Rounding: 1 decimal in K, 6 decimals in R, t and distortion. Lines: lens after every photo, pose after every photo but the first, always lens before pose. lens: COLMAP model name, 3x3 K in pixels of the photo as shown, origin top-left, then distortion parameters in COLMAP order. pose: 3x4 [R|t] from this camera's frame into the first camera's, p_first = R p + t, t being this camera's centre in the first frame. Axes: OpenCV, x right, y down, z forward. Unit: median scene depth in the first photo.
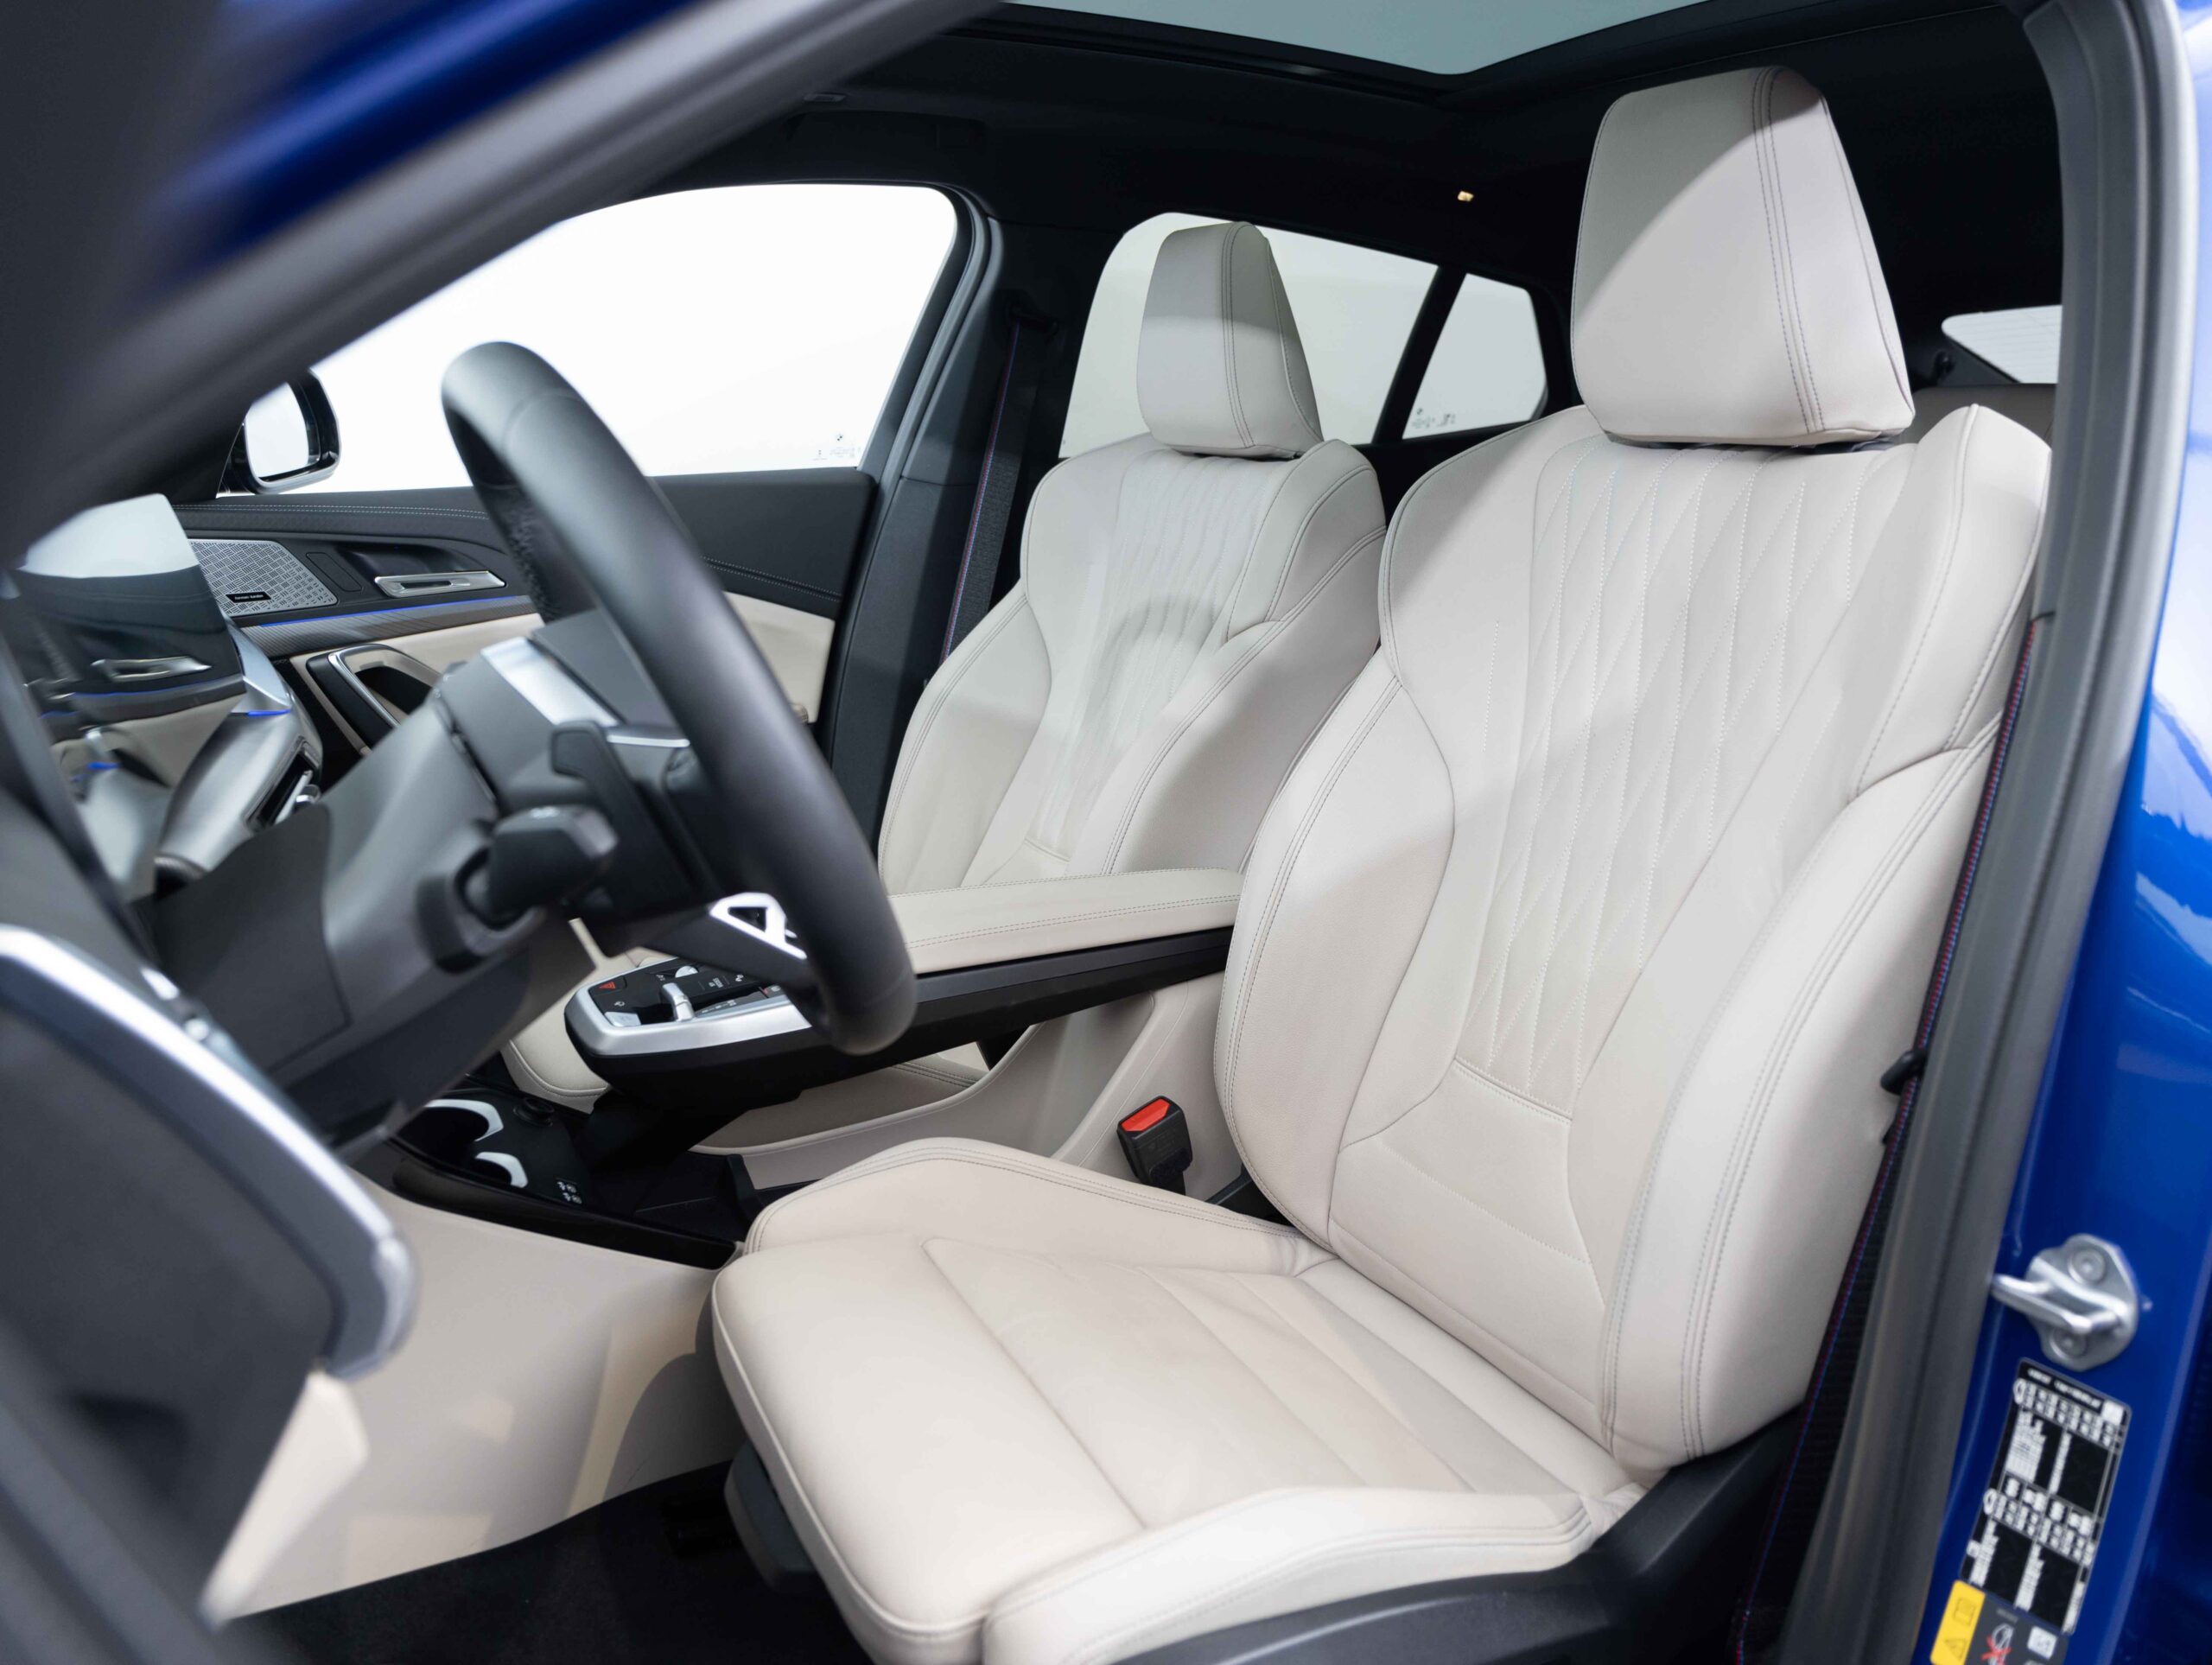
lens RADIAL K [[1649.5, 0, 1104.4], [0, 1649.5, 826.8], [0, 0, 1]] dist [0.022305, 0.002668]
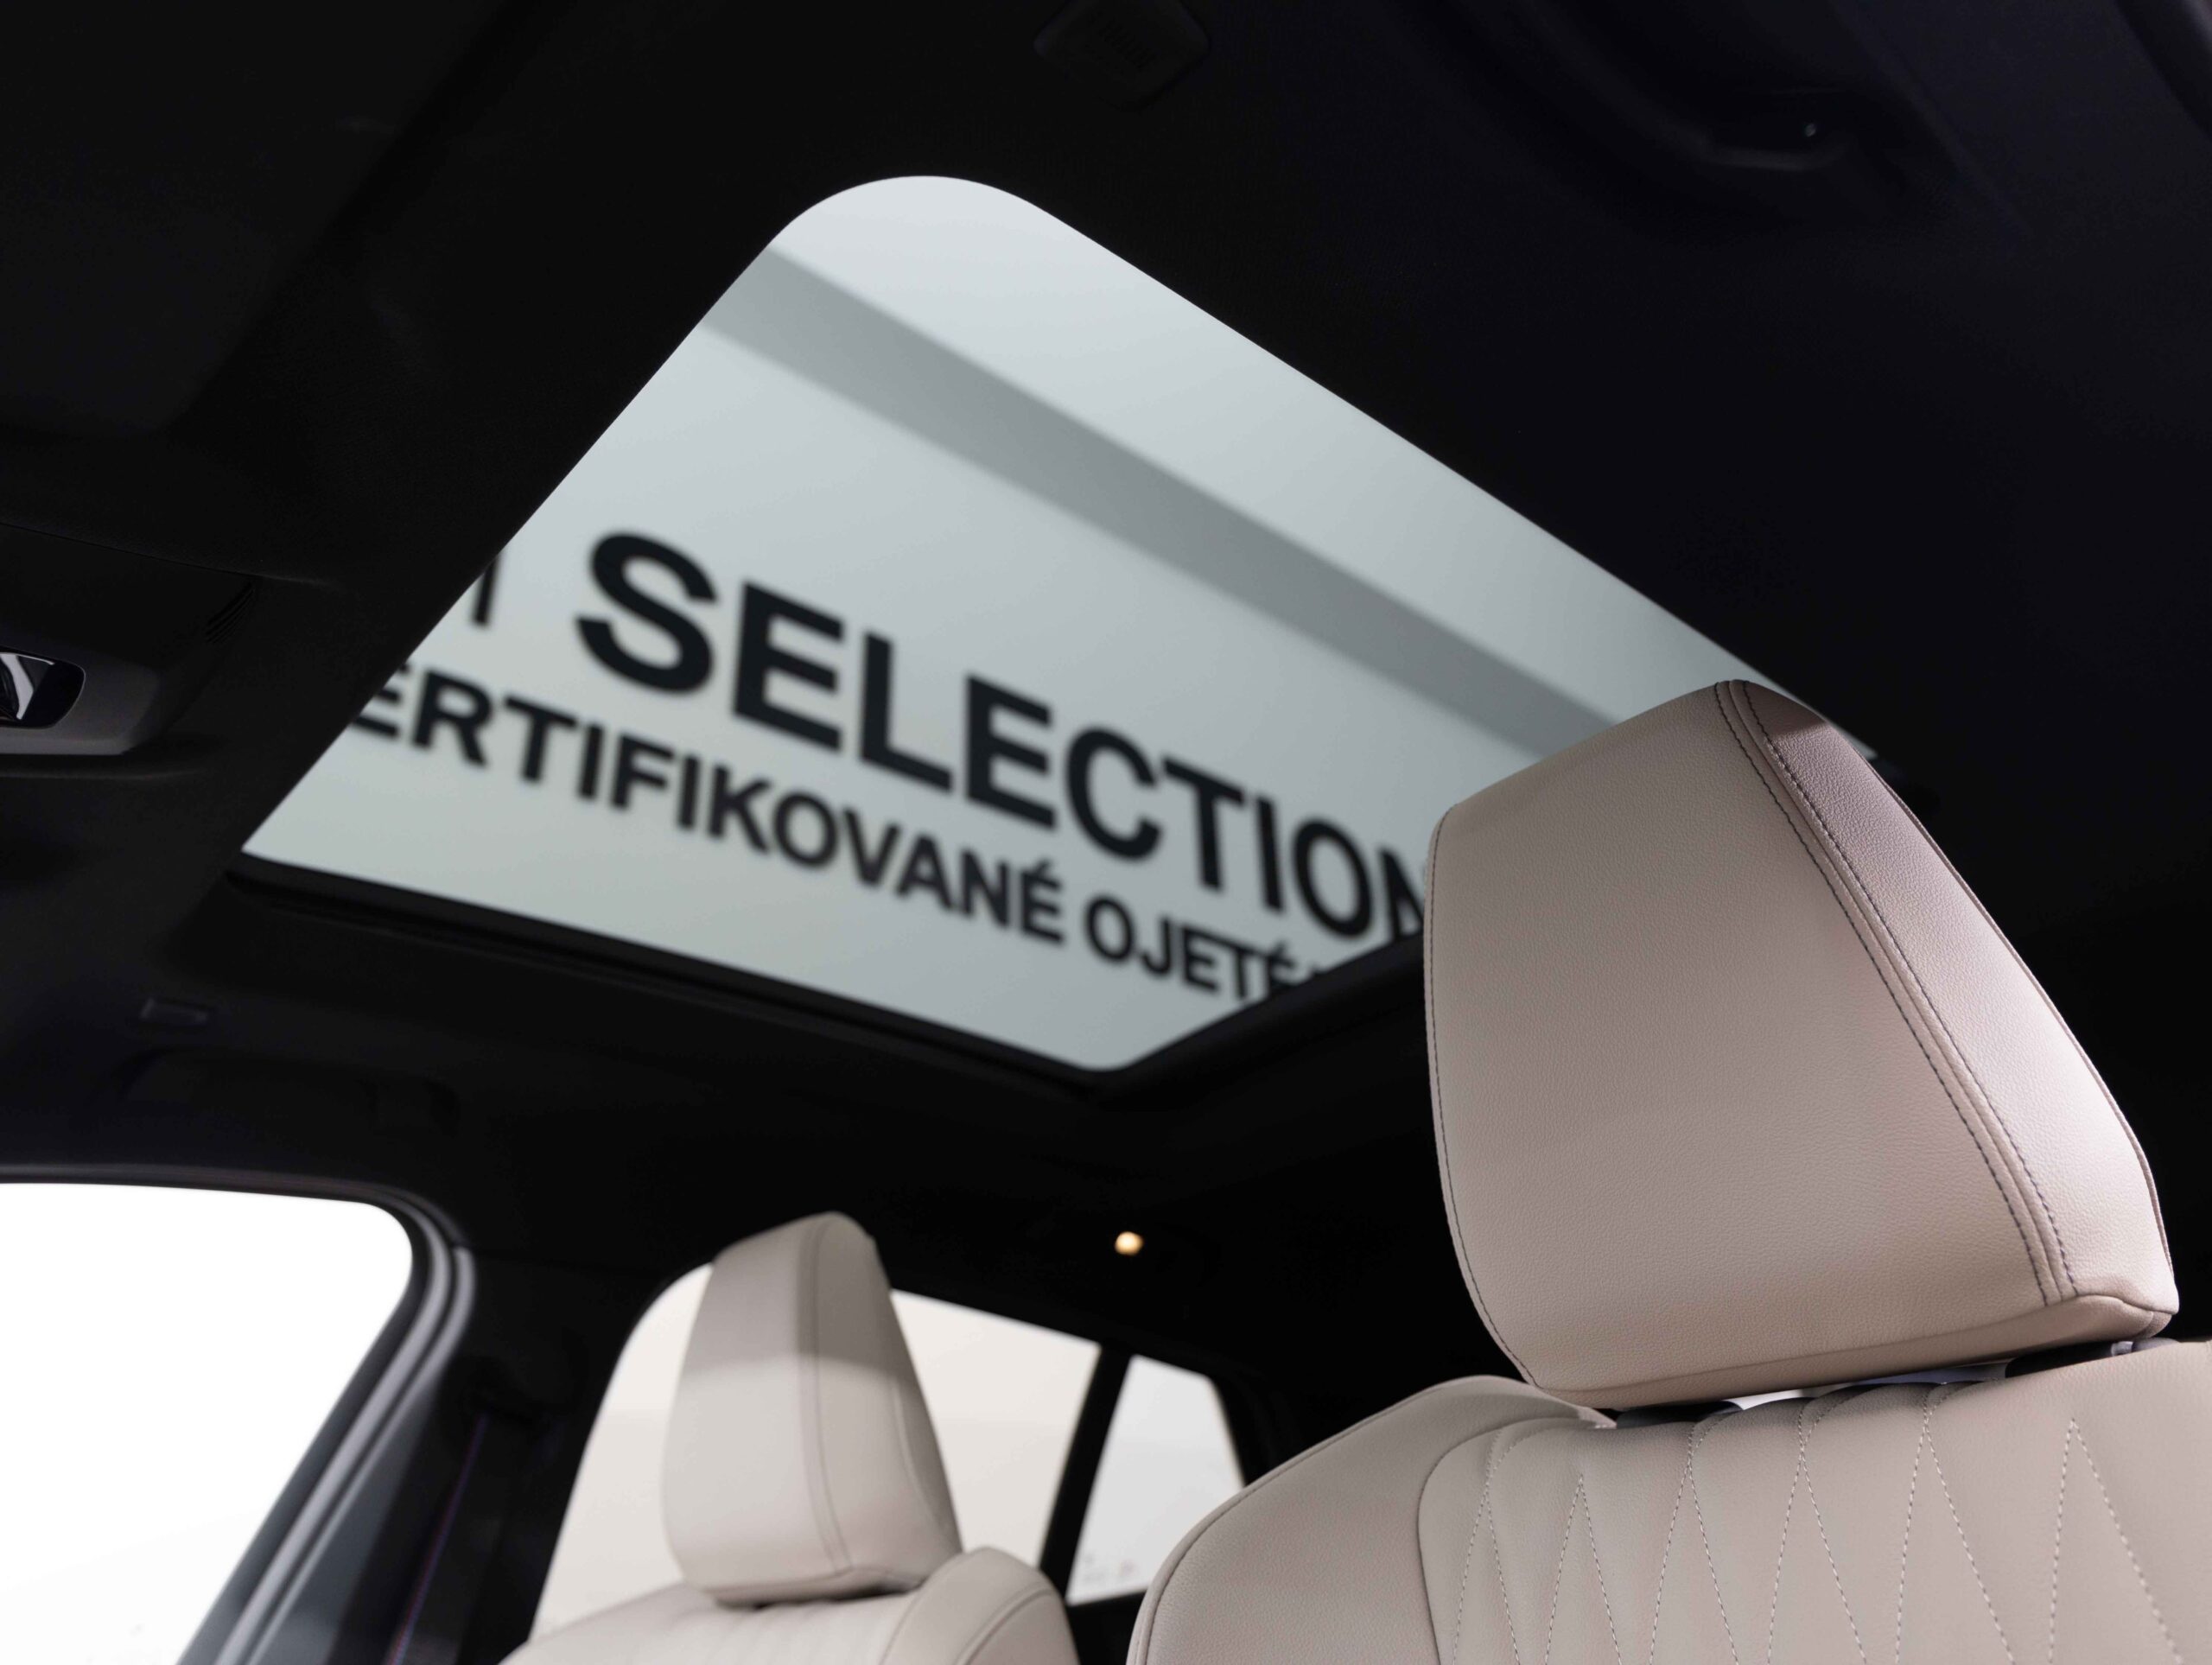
lens RADIAL K [[1572.3, 0, 1106.0], [0, 1572.3, 832.5], [0, 0, 1]] dist [0.011881, 0.020452]
pose [[0.974763, 0.058470, 0.215448, 0.043808], [0.101459, 0.743631, -0.660847, -0.044094], [-0.198853, 0.666028, 0.718932, 0.401504]]
